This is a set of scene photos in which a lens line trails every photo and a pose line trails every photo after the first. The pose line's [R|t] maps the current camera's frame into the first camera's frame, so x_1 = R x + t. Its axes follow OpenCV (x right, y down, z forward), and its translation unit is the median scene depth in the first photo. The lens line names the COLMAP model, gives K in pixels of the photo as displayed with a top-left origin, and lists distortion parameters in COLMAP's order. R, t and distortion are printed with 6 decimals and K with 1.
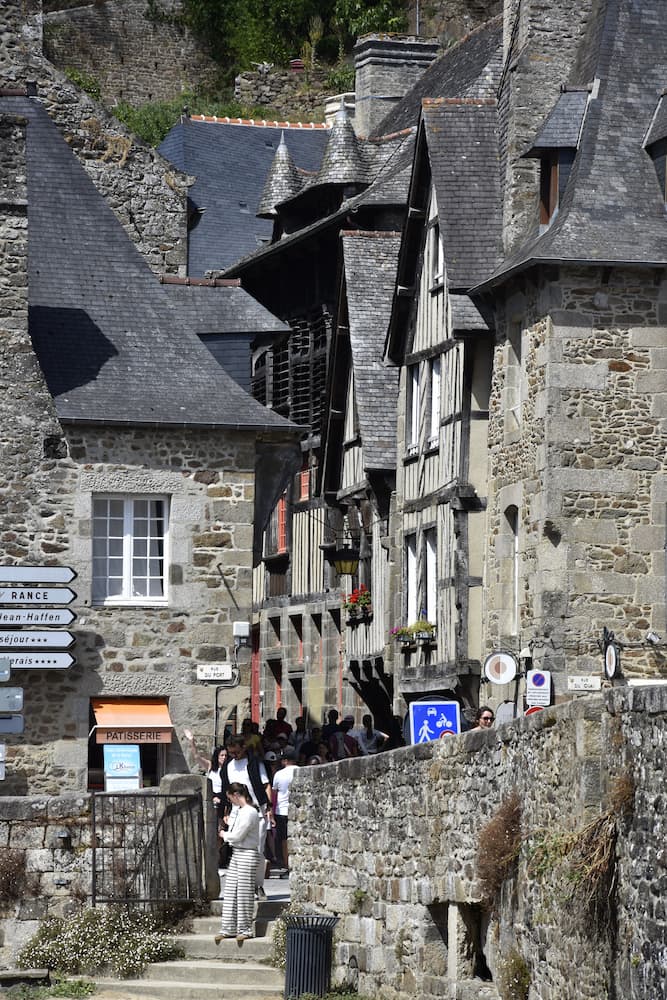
lens RADIAL K [[4395.6, 0, 333.5], [0, 4395.6, 500.0], [0, 0, 1]] dist [2.787468, 0.133646]
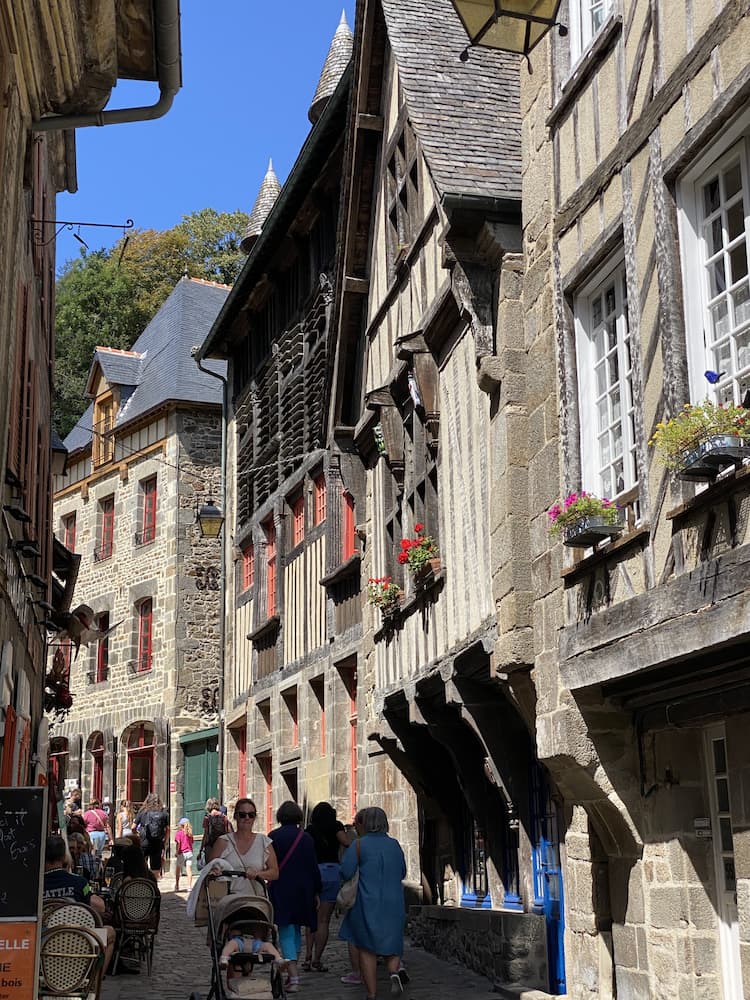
lens RADIAL K [[1451.8, 0, 375.0], [0, 1451.8, 500.0], [0, 0, 1]] dist [0.166183, -0.465587]
pose [[0.998601, -0.009000, 0.052111, -0.006576], [0.018738, 0.981696, -0.189530, 0.043410], [-0.049451, 0.190241, 0.980491, 0.748762]]
